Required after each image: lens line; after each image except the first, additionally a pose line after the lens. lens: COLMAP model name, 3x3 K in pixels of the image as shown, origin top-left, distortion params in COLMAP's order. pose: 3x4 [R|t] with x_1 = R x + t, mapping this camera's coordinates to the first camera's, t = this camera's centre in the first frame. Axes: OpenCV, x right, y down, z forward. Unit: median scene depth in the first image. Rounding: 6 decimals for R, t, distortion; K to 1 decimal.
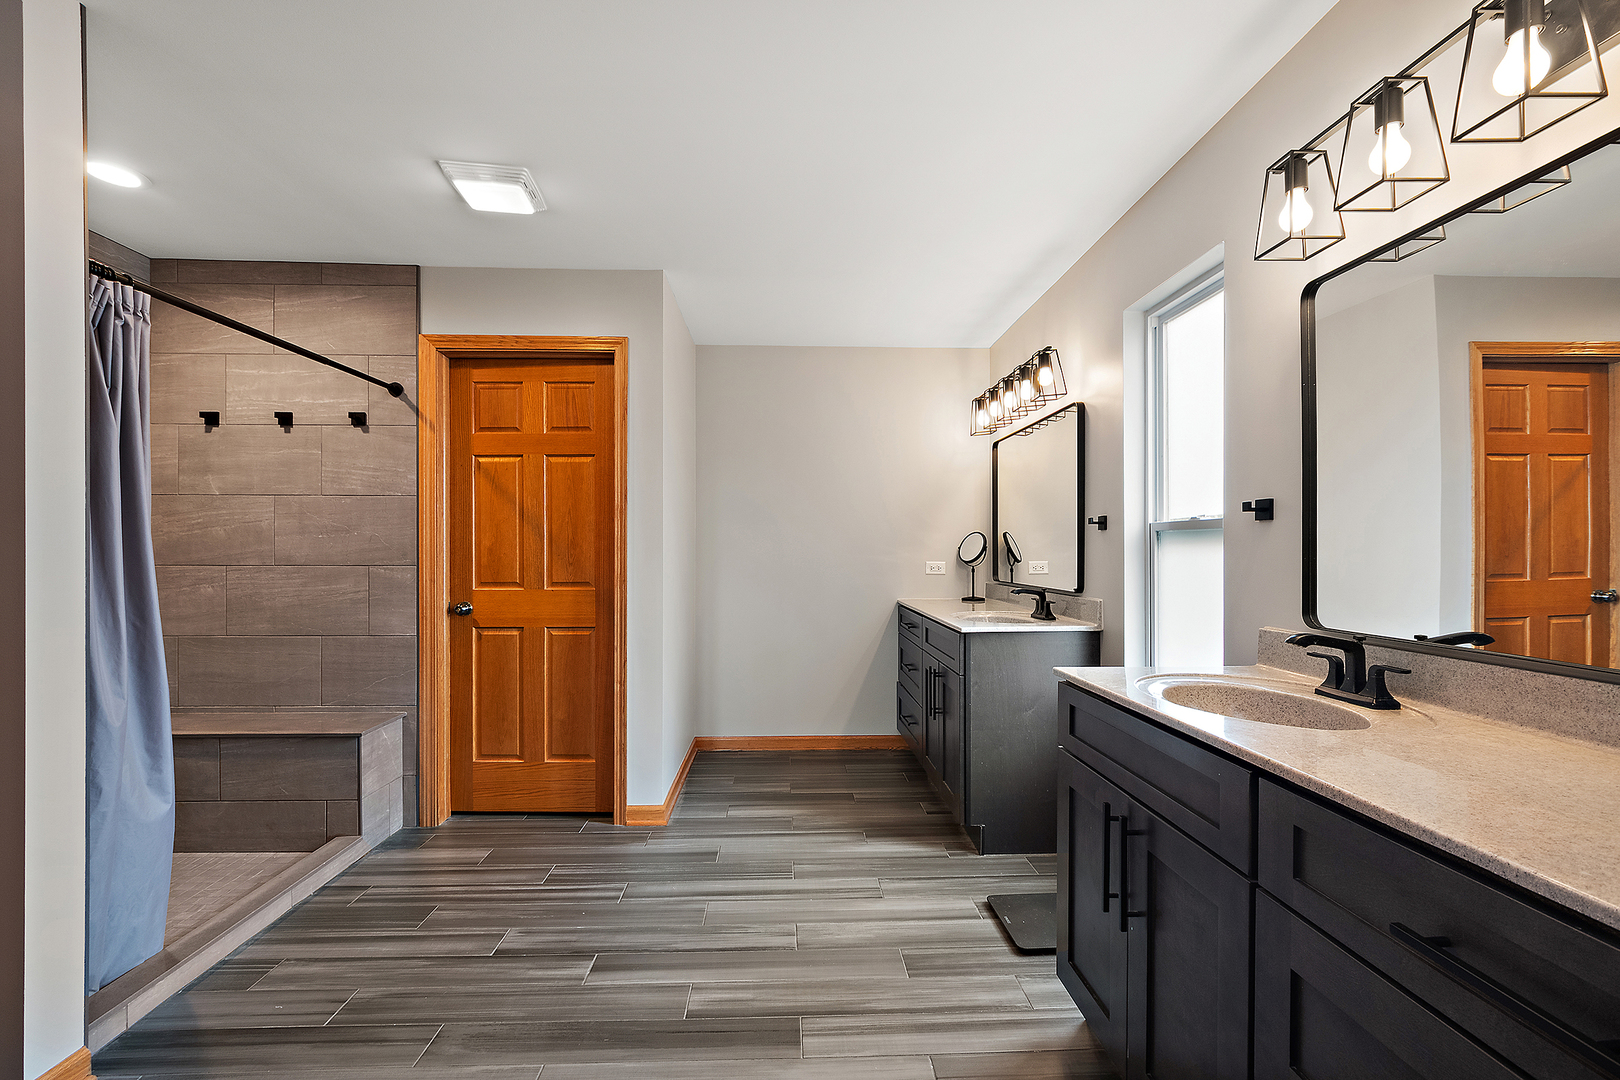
lens RADIAL K [[726.5, 0, 809.4], [0, 726.5, 545.8], [0, 0, 1]] dist [-0.001515, 0.000204]
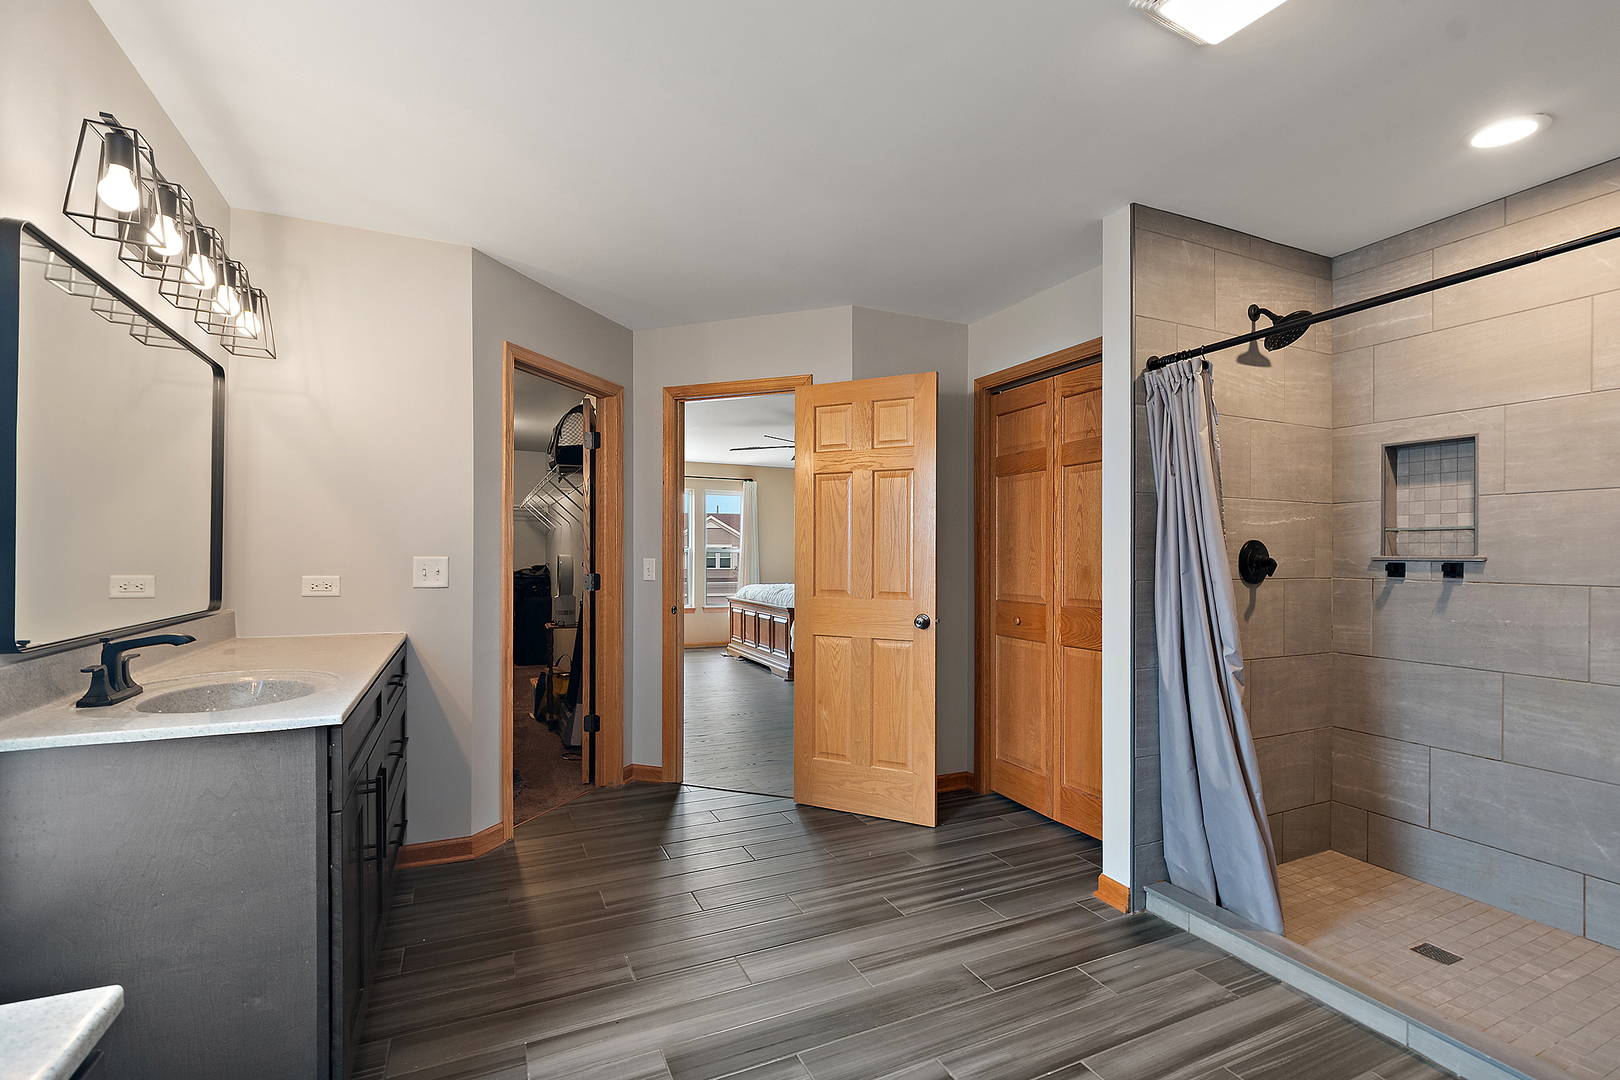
lens RADIAL K [[726.5, 0, 807.8], [0, 726.5, 549.4], [0, 0, 1]] dist [-0.001515, 0.000204]
pose [[-0.923568, -0.007894, -0.383354, 0.171850], [-0.006688, 0.999968, -0.004479, -0.003985], [0.383377, -0.001572, -0.923591, 1.766760]]
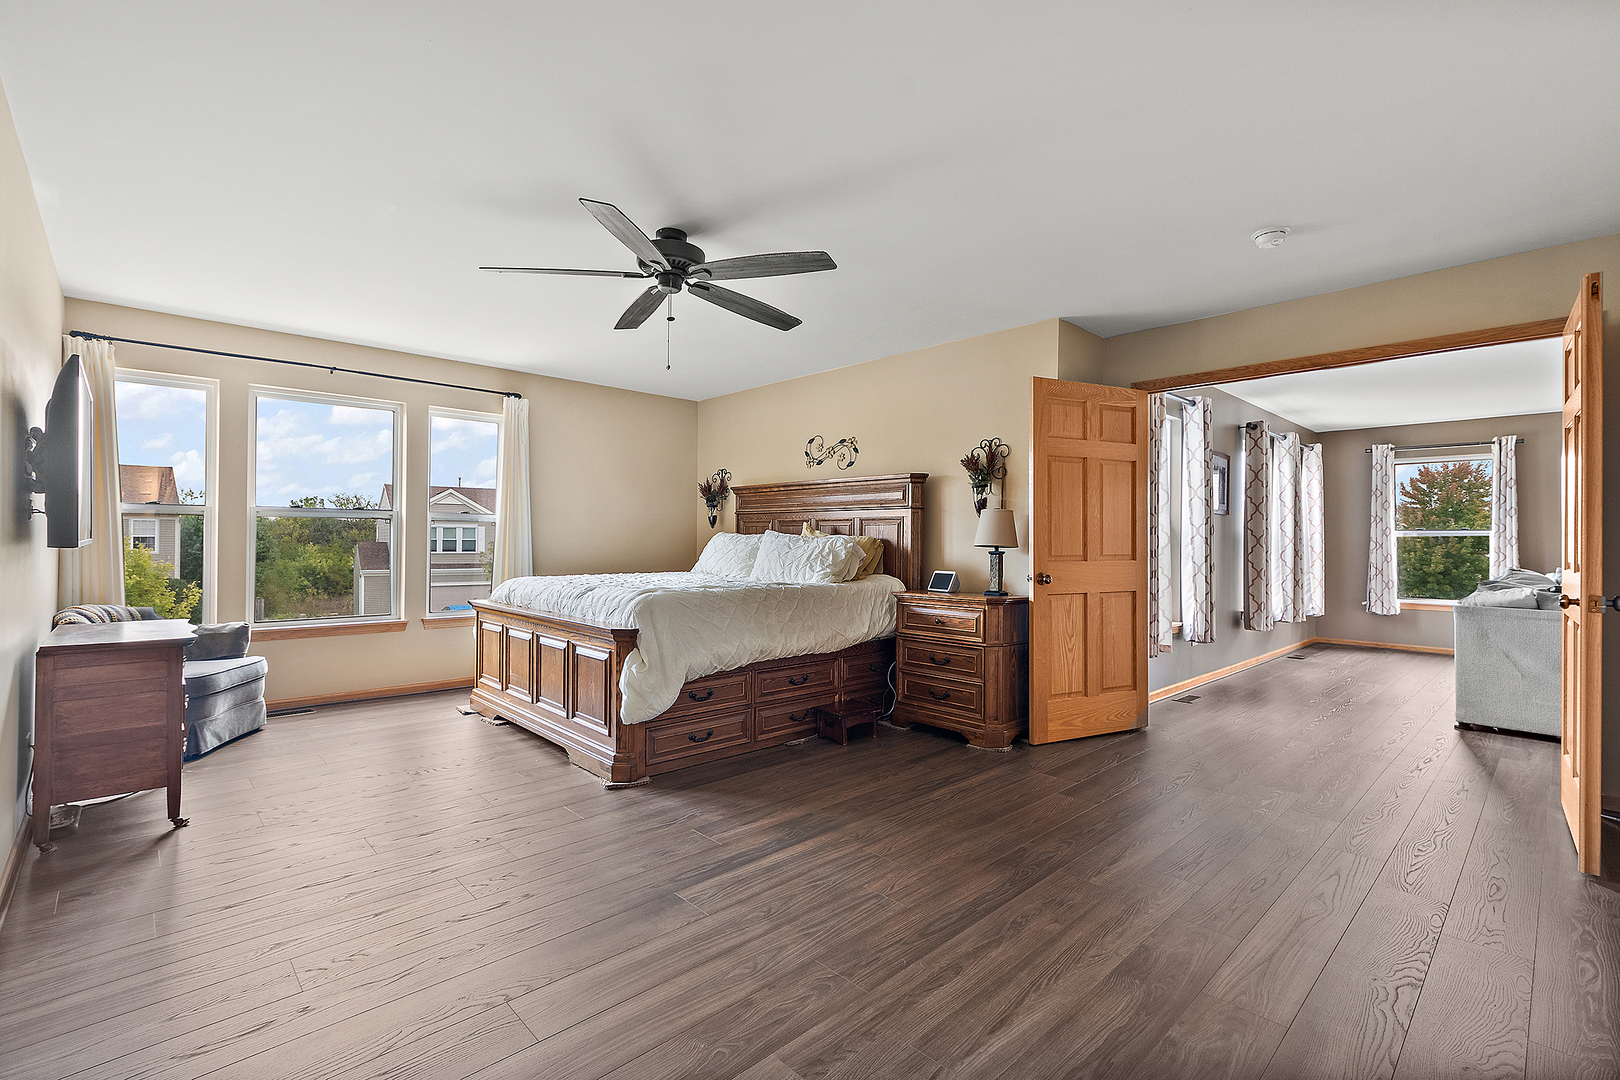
lens RADIAL K [[726.5, 0, 813.3], [0, 726.5, 532.6], [0, 0, 1]] dist [-0.001515, 0.000204]
pose [[-0.750204, -0.014041, -0.661058, 0.046835], [-0.010756, 0.999901, -0.009032, 0.010398], [0.661119, 0.000335, -0.750281, 1.338271]]
